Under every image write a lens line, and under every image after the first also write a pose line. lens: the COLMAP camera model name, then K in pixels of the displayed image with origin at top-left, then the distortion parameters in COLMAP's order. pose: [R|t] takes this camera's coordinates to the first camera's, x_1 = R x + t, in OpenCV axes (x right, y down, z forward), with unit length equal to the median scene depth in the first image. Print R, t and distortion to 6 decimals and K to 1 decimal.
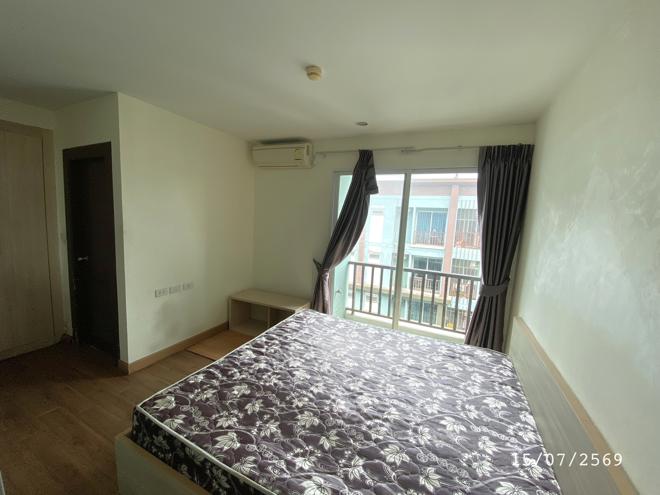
lens RADIAL K [[269.4, 0, 330.0], [0, 269.4, 247.5], [0, 0, 1]] dist [0.009327, -0.000460]
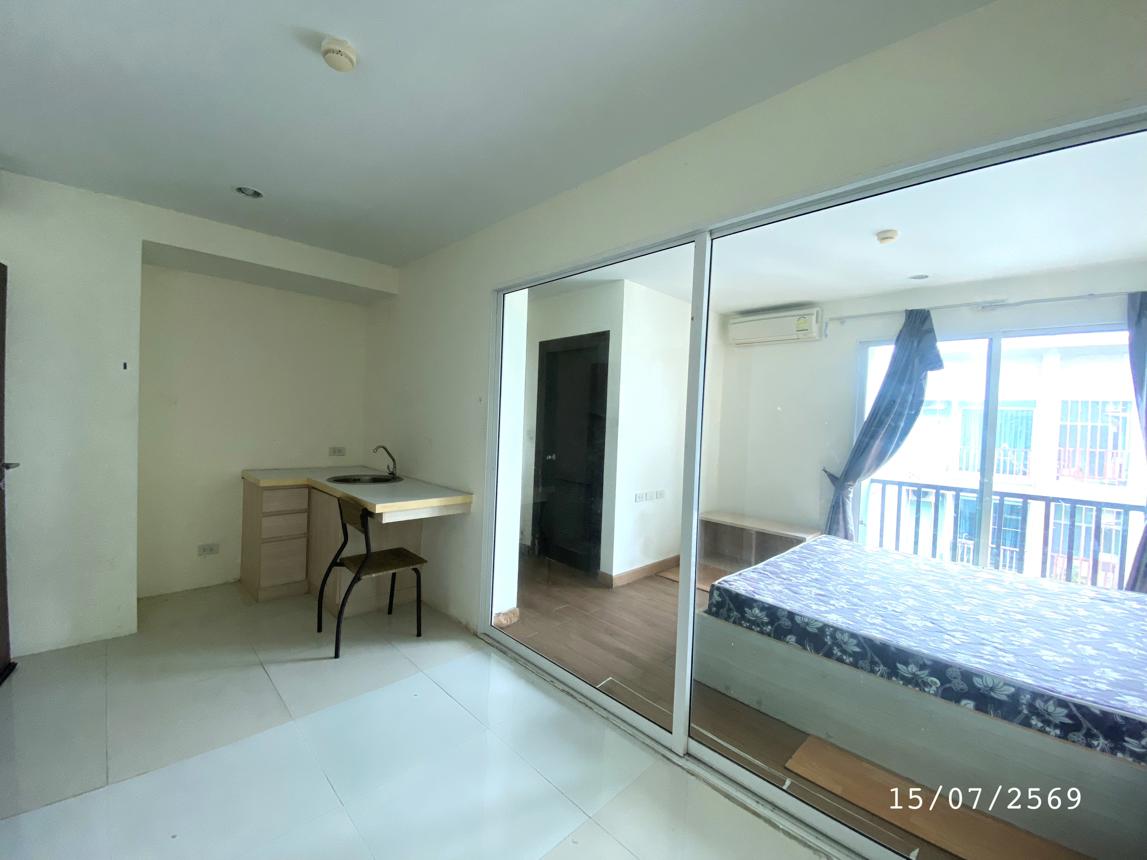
lens RADIAL K [[468.3, 0, 574.0], [0, 468.3, 426.8], [0, 0, 1]] dist [0.029080, -0.023799]
pose [[0.938222, -0.008140, -0.345938, -0.317317], [-0.029789, 0.994112, -0.104182, 0.107940], [0.344749, 0.108051, 0.932455, -0.473167]]
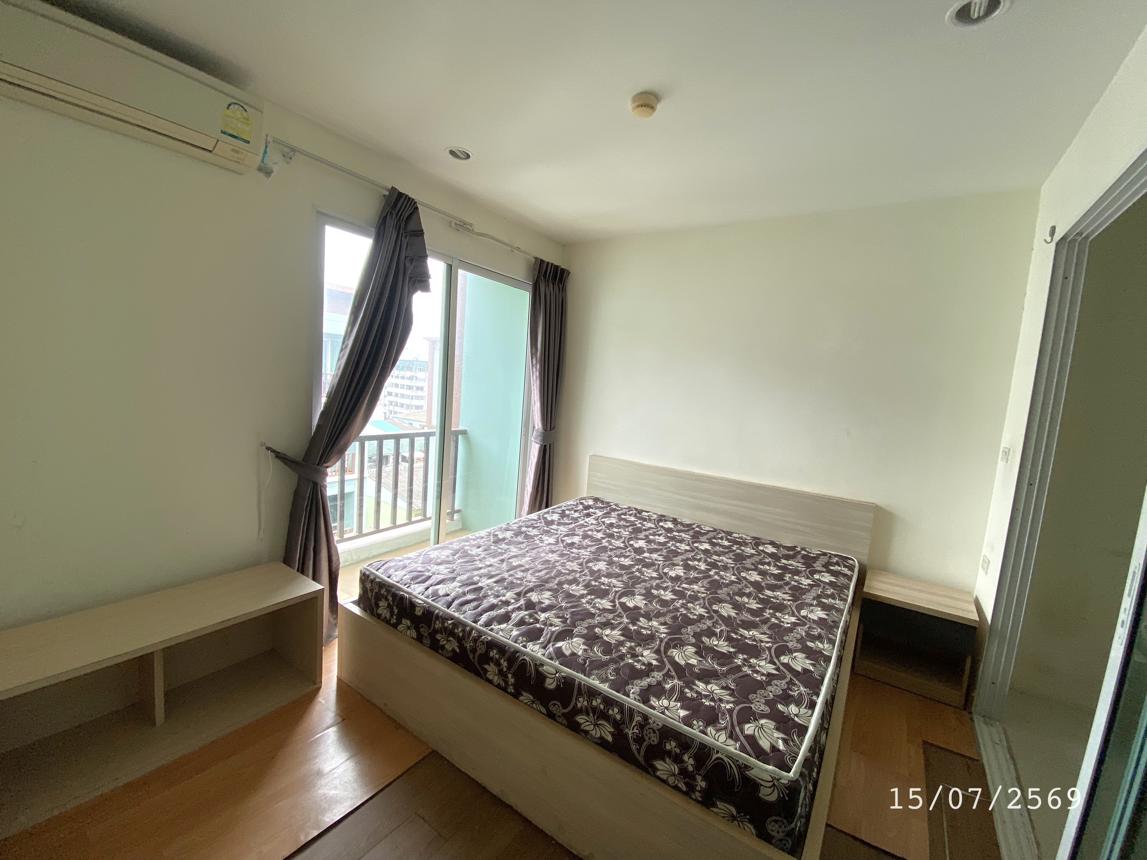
lens RADIAL K [[469.1, 0, 570.6], [0, 469.1, 426.7], [0, 0, 1]] dist [0.029331, -0.000110]
pose [[0.163816, -0.140705, 0.976405, -0.782225], [0.048448, 0.989729, 0.134496, -0.060195], [-0.985301, 0.025273, 0.168950, 0.647979]]
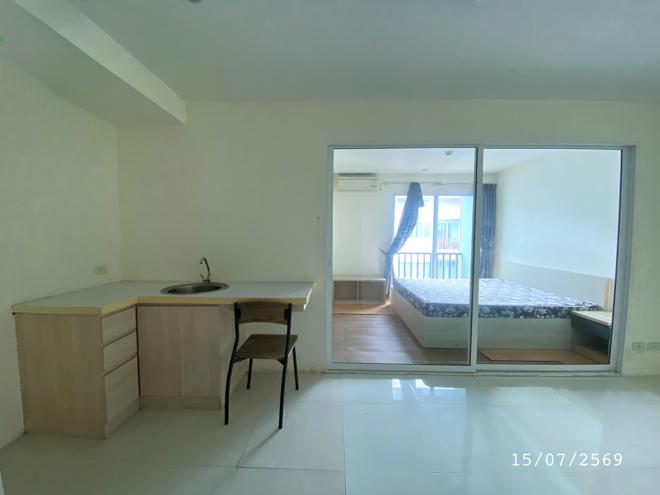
lens RADIAL K [[269.4, 0, 330.0], [0, 269.4, 247.5], [0, 0, 1]] dist [0.009327, -0.000460]
pose [[0.912385, -0.068006, 0.403644, -1.238605], [0.086718, 0.995833, -0.028237, 0.068260], [-0.400042, 0.060766, 0.914480, -0.391214]]
